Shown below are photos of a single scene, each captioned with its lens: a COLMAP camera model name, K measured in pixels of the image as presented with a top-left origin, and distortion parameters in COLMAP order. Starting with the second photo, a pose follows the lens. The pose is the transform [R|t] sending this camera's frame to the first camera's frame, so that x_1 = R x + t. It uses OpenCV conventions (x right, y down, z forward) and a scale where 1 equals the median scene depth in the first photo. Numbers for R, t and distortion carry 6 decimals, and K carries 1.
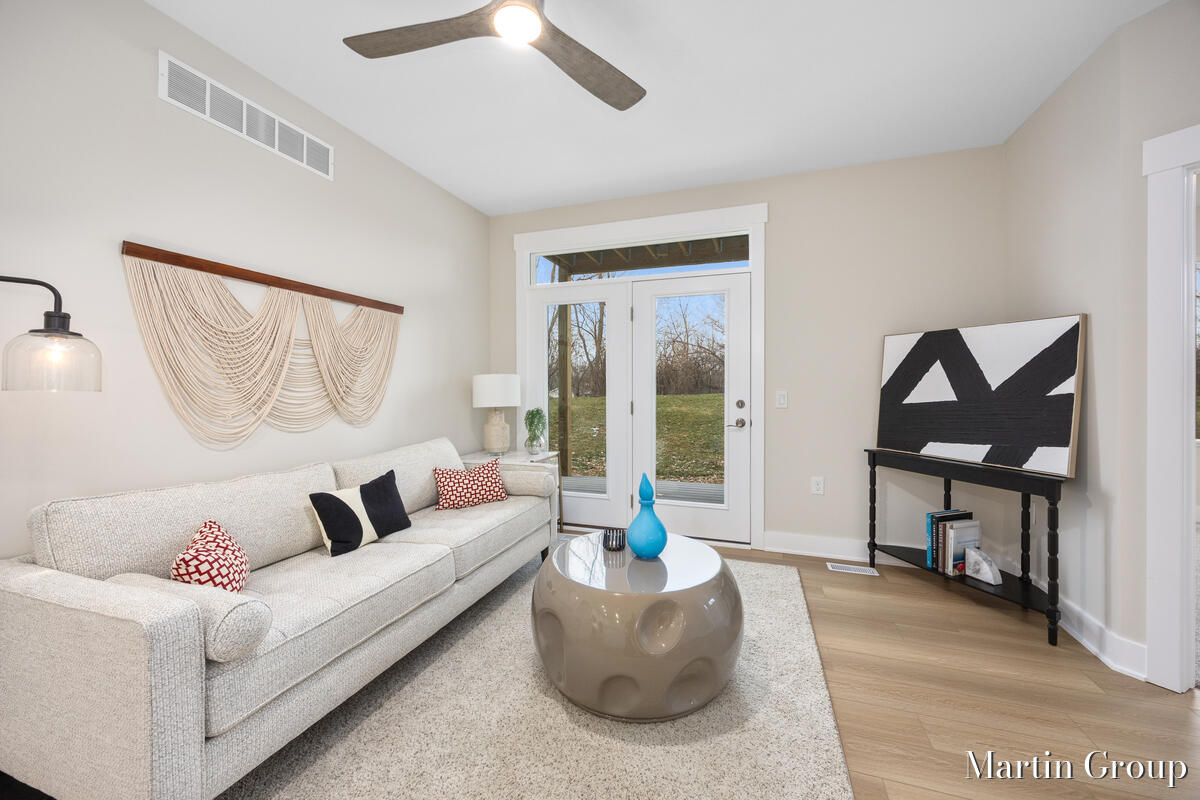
lens RADIAL K [[459.1, 0, 604.2], [0, 459.1, 391.5], [0, 0, 1]] dist [-0.006320, 0.000401]
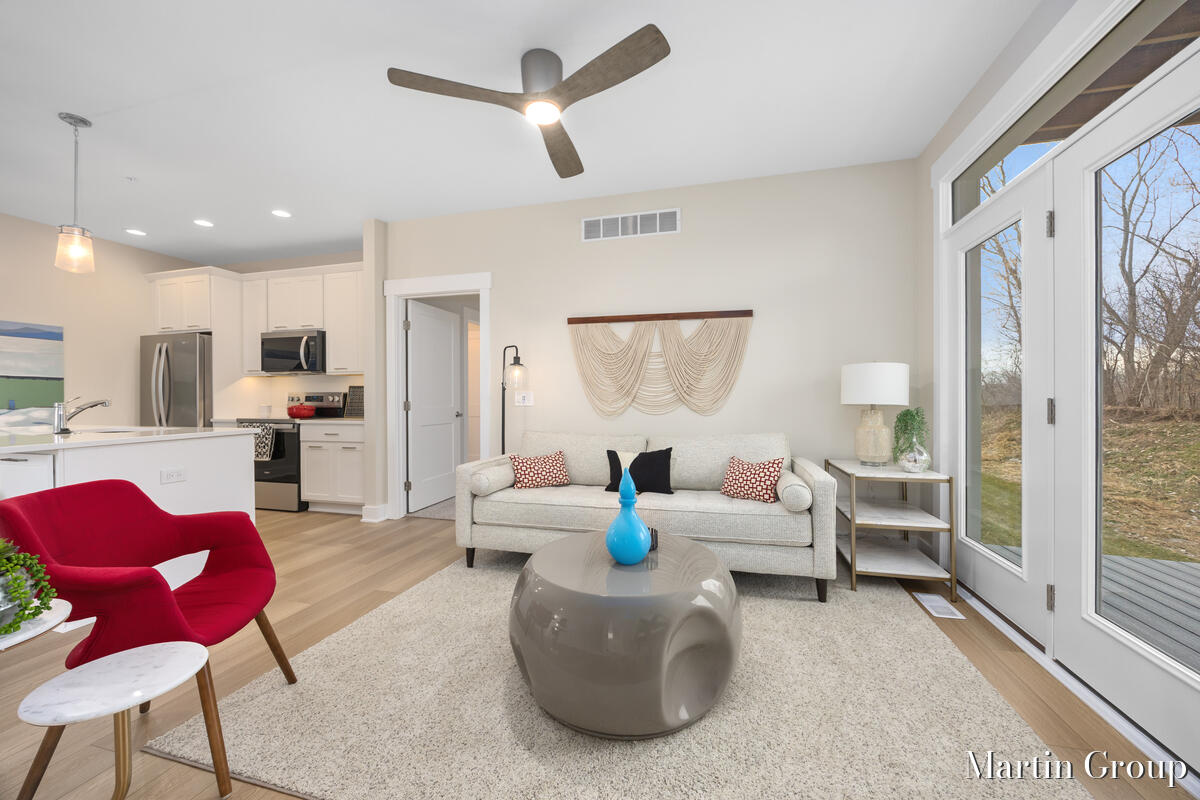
lens RADIAL K [[459.1, 0, 605.9], [0, 459.1, 400.1], [0, 0, 1]] dist [-0.006320, 0.000401]
pose [[0.055599, 0.006846, -0.998430, 1.170315], [-0.000668, 0.999977, 0.006820, 0.045503], [0.998453, 0.000288, 0.055602, 1.087290]]
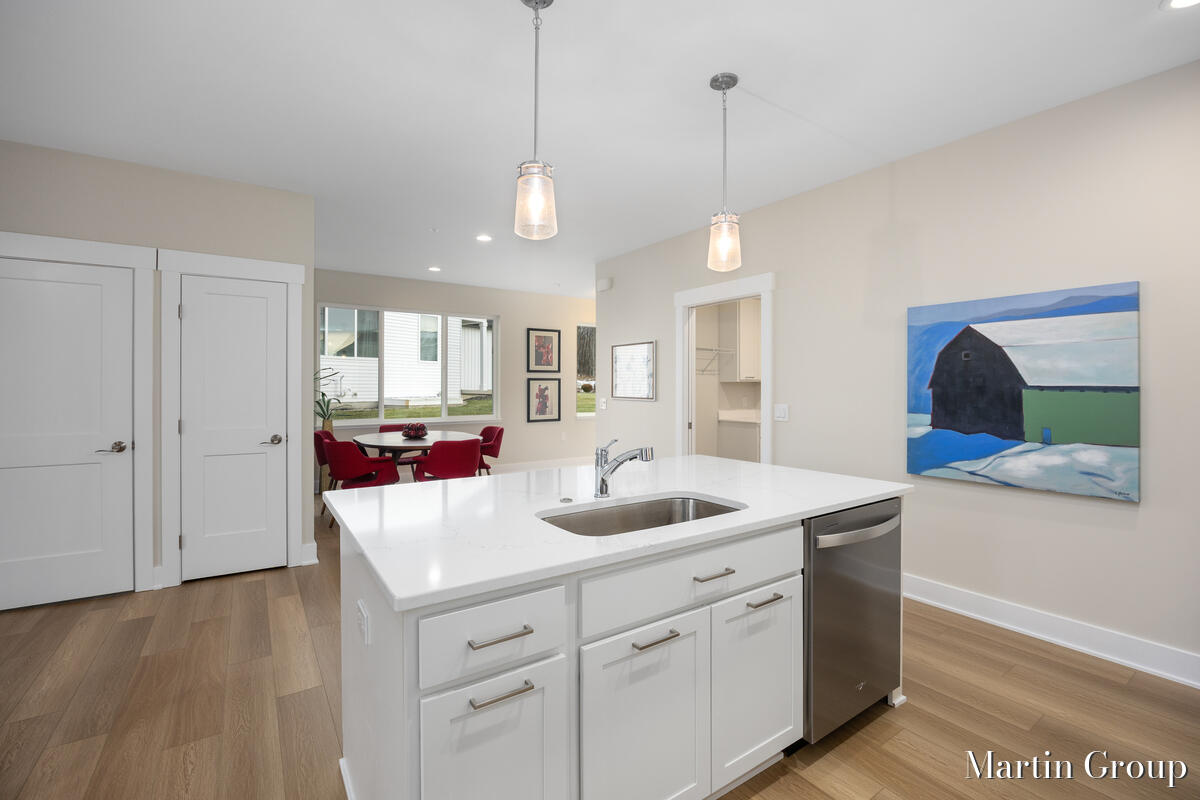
lens RADIAL K [[533.5, 0, 608.2], [0, 533.5, 391.0], [0, 0, 1]] dist [-0.012201, -0.000260]
pose [[-0.808306, -0.006144, 0.588731, -1.251339], [-0.002212, 0.999970, 0.007398, -0.056819], [-0.588759, 0.004678, -0.808295, 0.171499]]
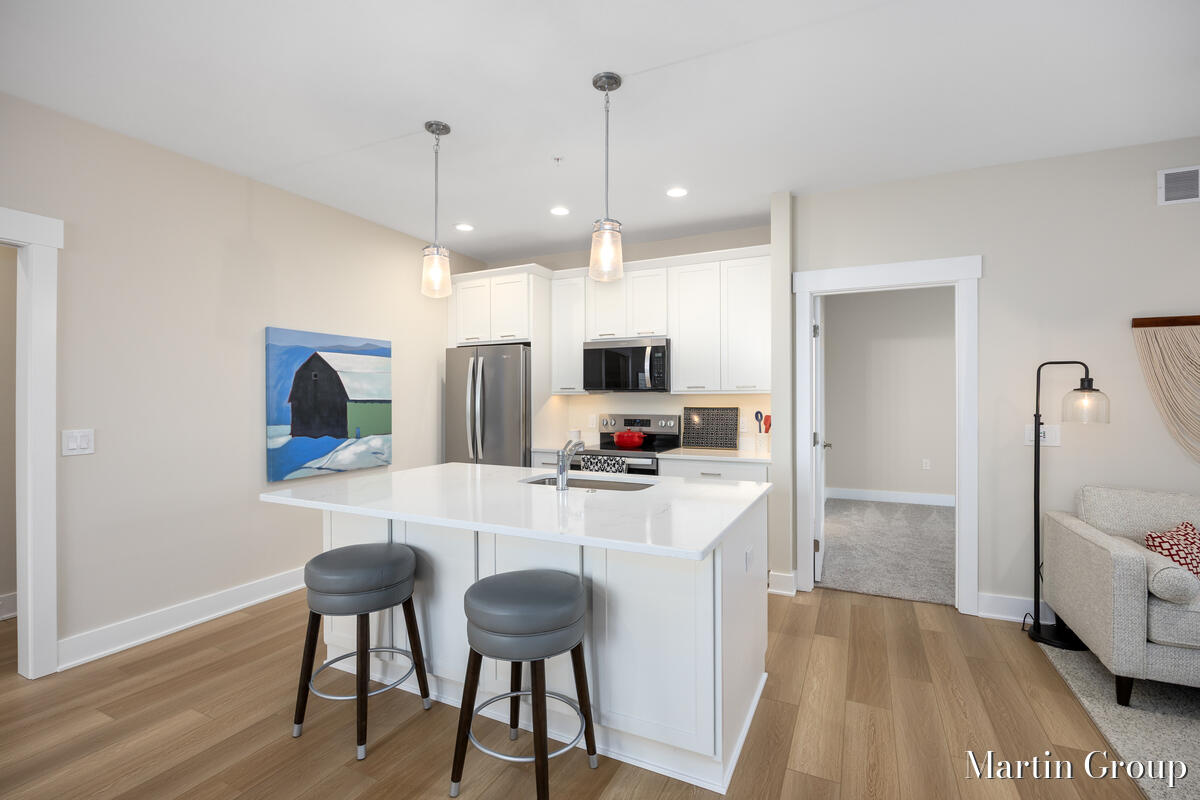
lens RADIAL K [[533.5, 0, 595.5], [0, 533.5, 394.0], [0, 0, 1]] dist [-0.012201, -0.000260]
pose [[-0.130819, -0.004767, -0.991395, 0.872468], [-0.001384, 0.999988, -0.004626, -0.079697], [0.991405, 0.000767, -0.130824, -0.504578]]
